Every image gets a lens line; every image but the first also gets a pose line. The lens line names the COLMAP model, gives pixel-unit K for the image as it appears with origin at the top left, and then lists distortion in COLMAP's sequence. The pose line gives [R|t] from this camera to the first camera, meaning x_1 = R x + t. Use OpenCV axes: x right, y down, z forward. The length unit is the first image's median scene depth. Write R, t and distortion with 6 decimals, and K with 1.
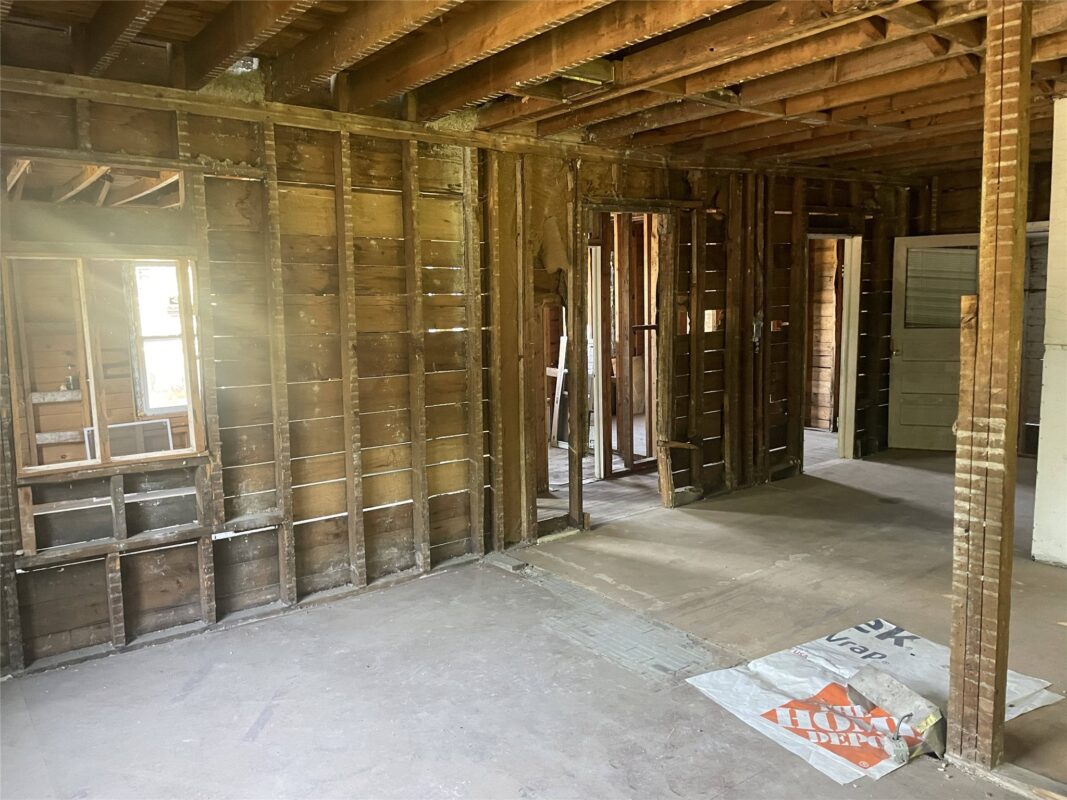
lens RADIAL K [[806.2, 0, 528.1], [0, 806.2, 393.7], [0, 0, 1]] dist [0.079104, -0.099207]
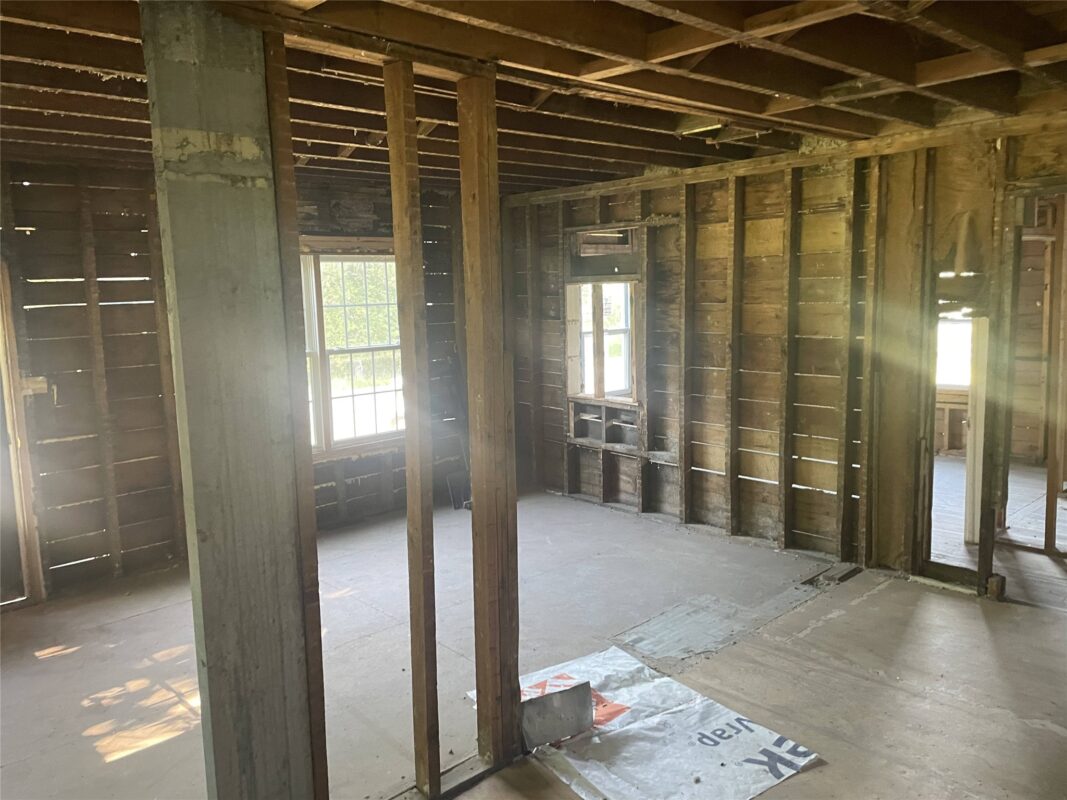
lens RADIAL K [[806.2, 0, 531.0], [0, 806.2, 384.4], [0, 0, 1]] dist [0.079104, -0.099207]
pose [[0.087749, 0.135311, -0.986910, 1.443380], [-0.088212, 0.987895, 0.127602, -0.186522], [0.992229, 0.075861, 0.098622, 0.809088]]
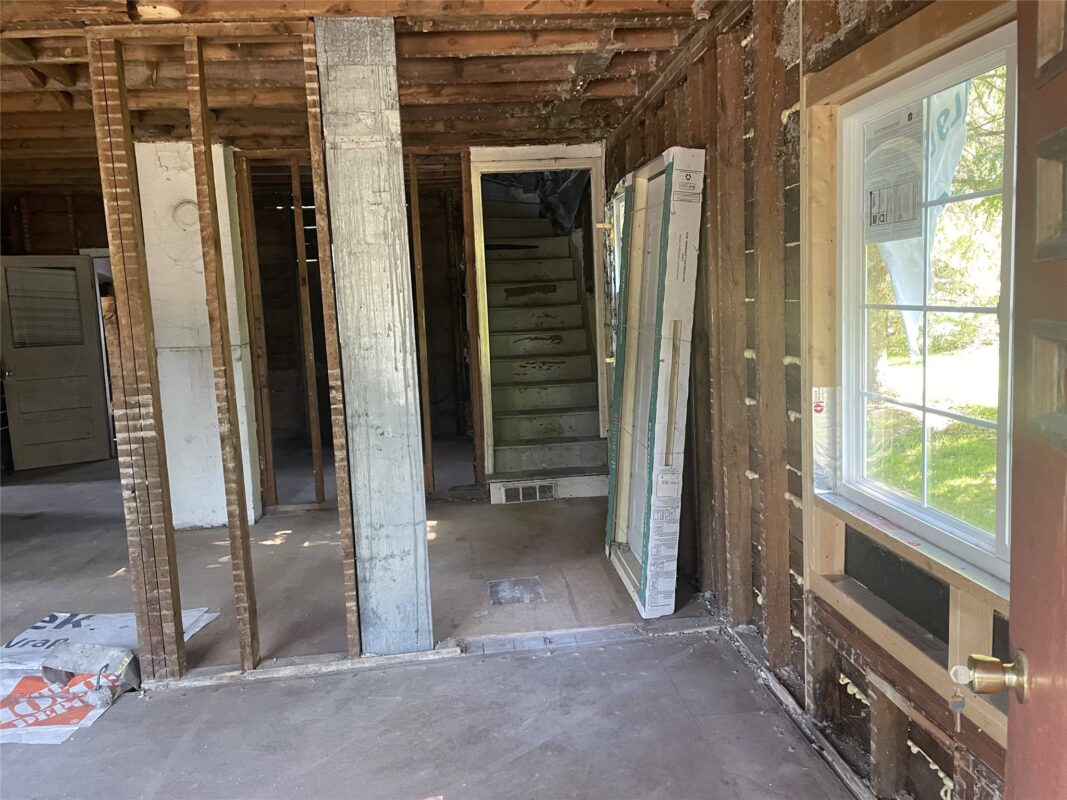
lens RADIAL K [[806.2, 0, 544.3], [0, 806.2, 394.5], [0, 0, 1]] dist [0.079104, -0.099207]
pose [[0.513606, -0.098906, 0.852306, -0.145018], [0.128305, 0.991019, 0.037685, 0.050746], [-0.848379, 0.090000, 0.521684, -0.135609]]
